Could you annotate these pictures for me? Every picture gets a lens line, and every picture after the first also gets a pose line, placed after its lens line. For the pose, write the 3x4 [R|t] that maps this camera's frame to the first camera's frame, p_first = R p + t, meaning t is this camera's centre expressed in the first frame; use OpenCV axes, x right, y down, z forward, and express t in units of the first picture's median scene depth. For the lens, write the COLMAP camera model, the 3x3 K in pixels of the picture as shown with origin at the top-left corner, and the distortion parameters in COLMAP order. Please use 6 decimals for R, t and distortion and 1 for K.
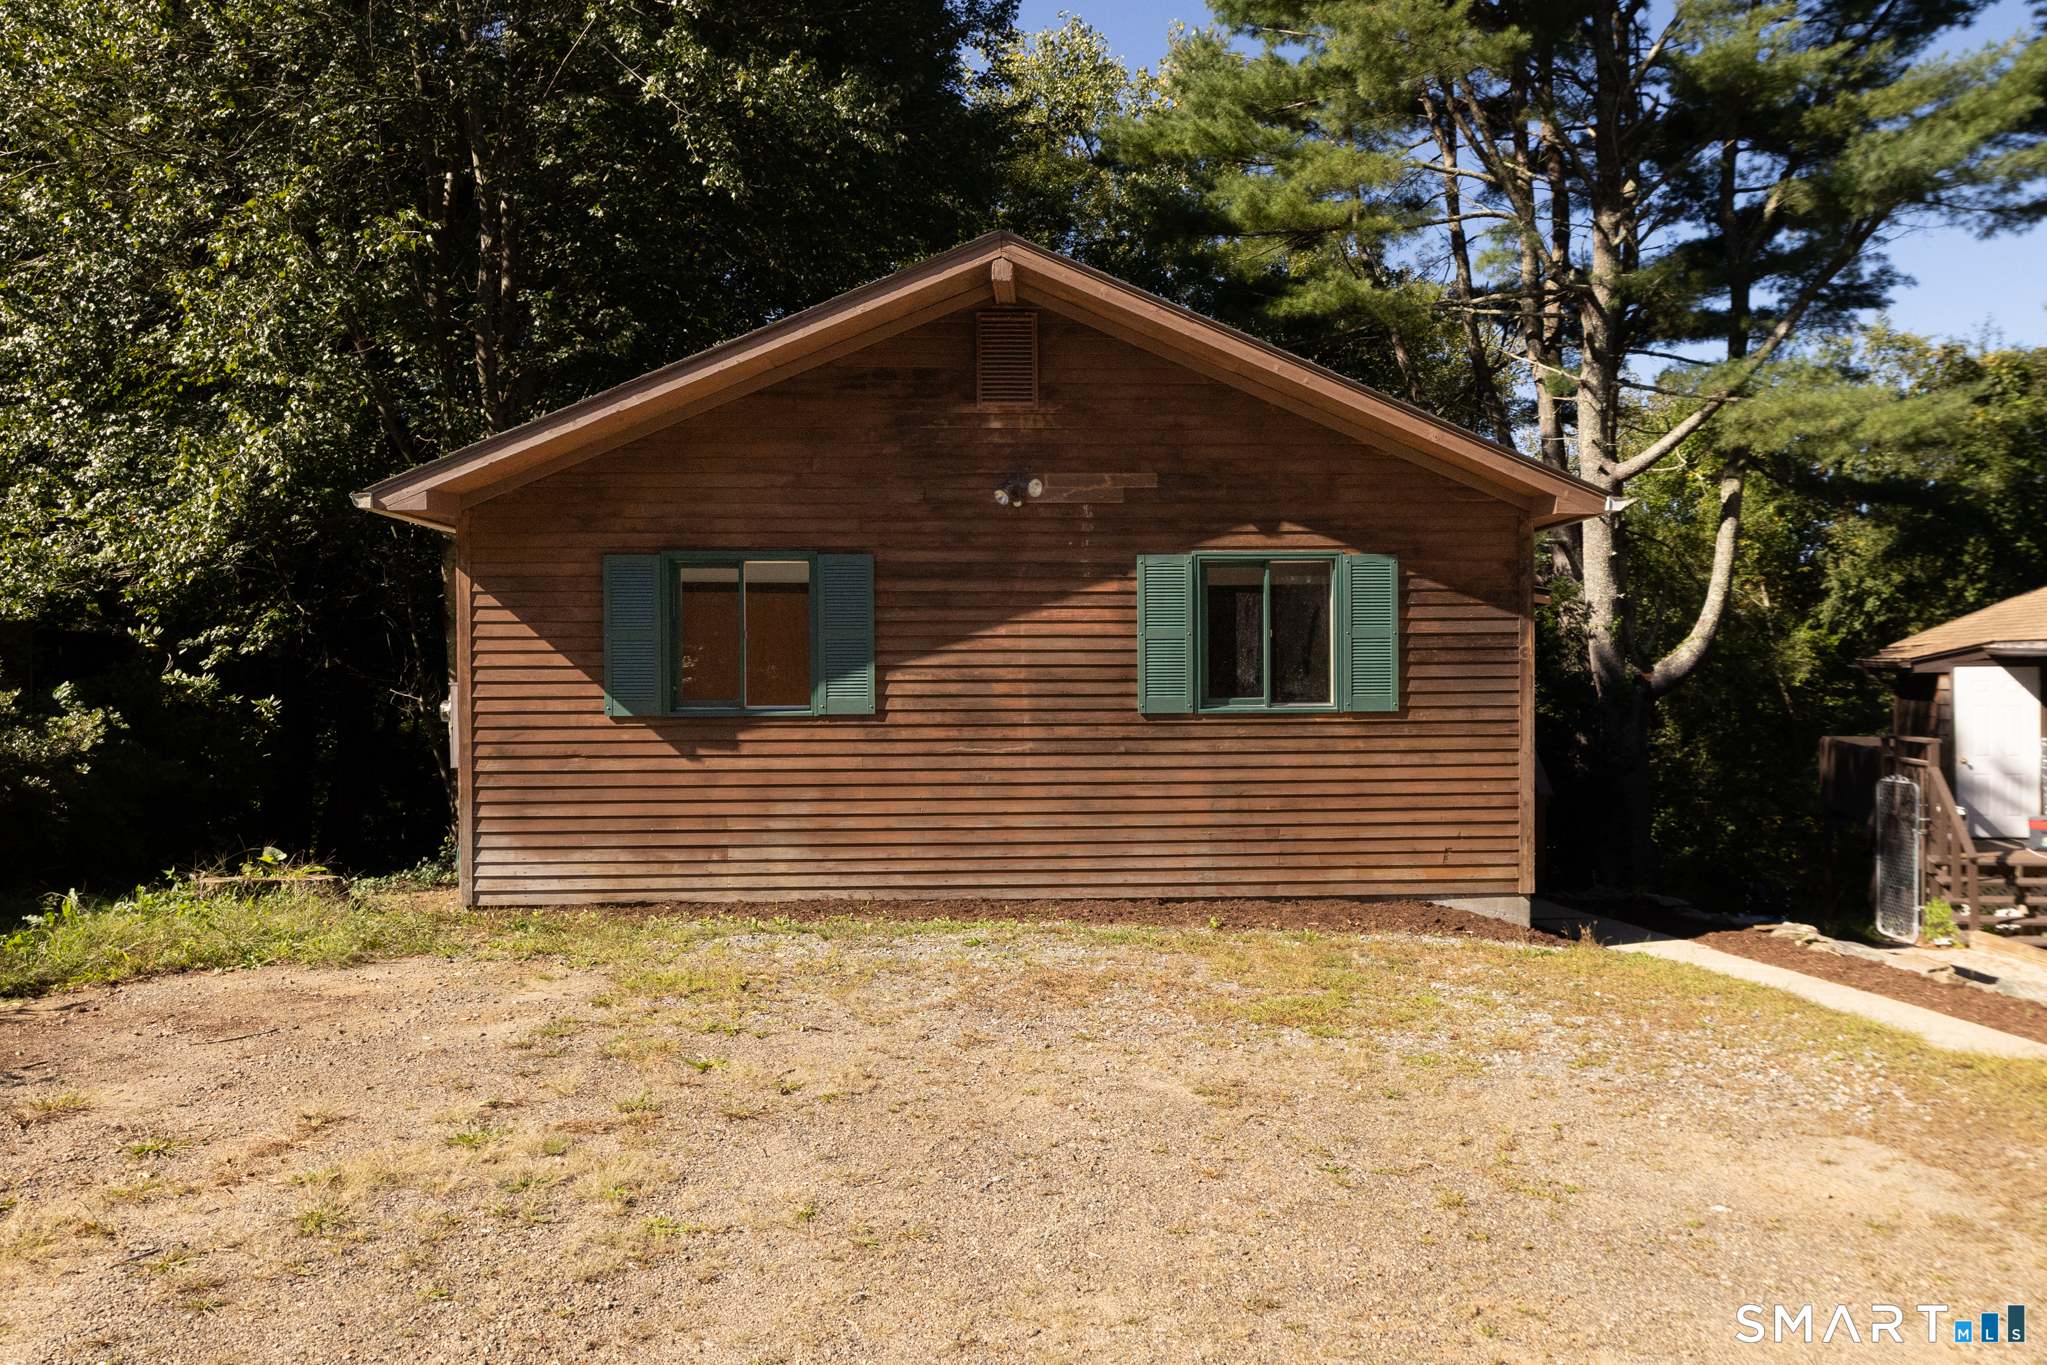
lens RADIAL K [[867.6, 0, 982.7], [0, 867.6, 646.7], [0, 0, 1]] dist [0.000550, 0.000564]
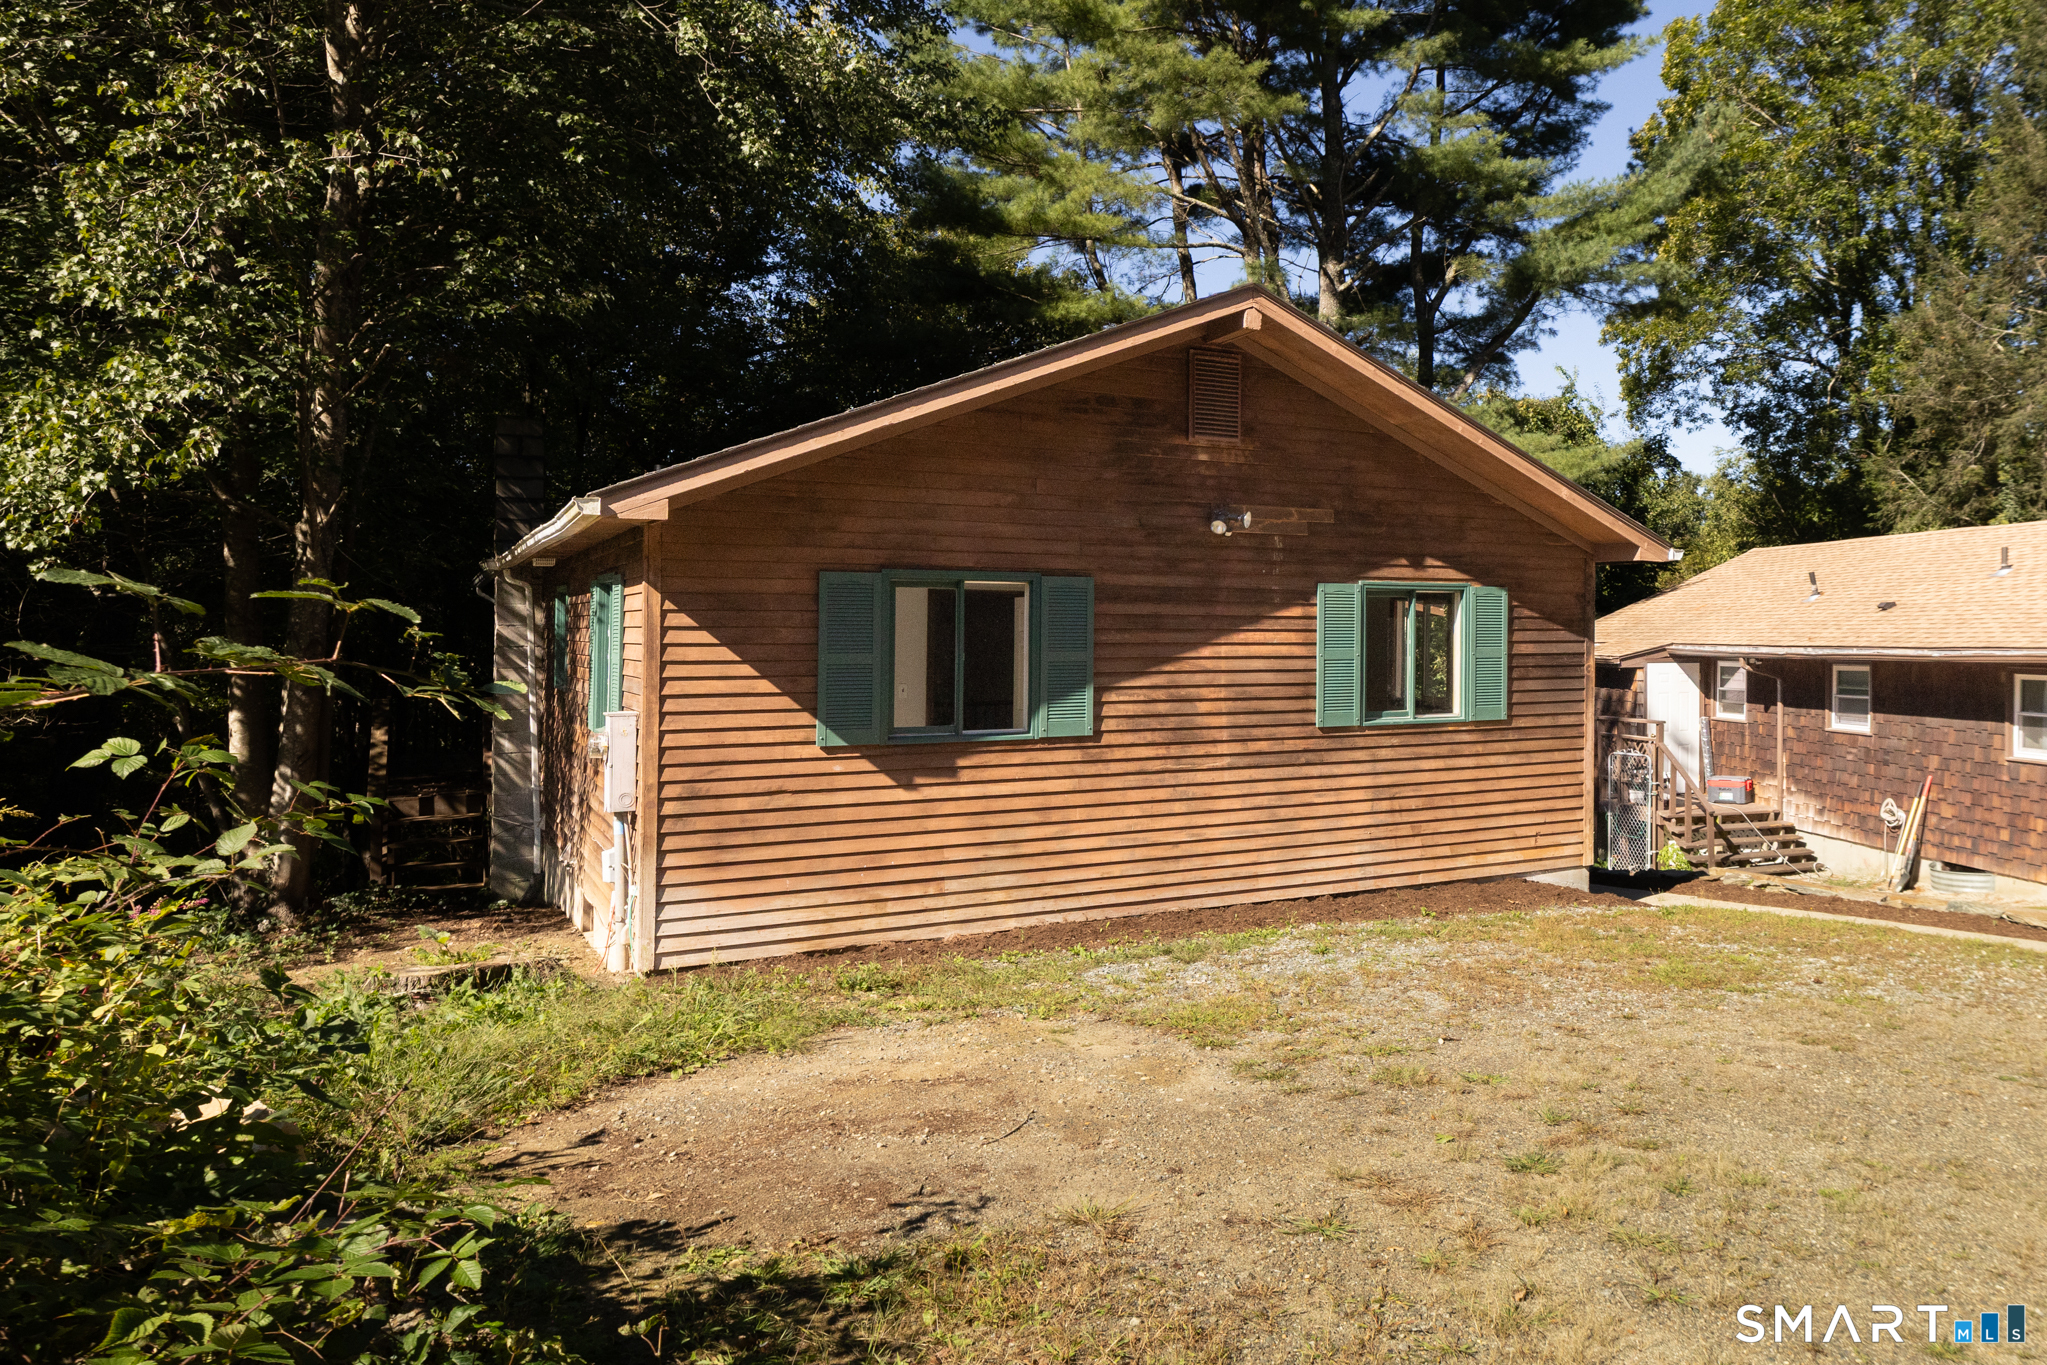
lens RADIAL K [[895.6, 0, 1024.1], [0, 895.6, 627.0], [0, 0, 1]] dist [0.000297, 0.000124]
pose [[0.953506, 0.005239, 0.301328, -0.514471], [-0.001407, 0.999915, -0.012931, -0.034677], [-0.301370, 0.011906, 0.953433, 0.030000]]
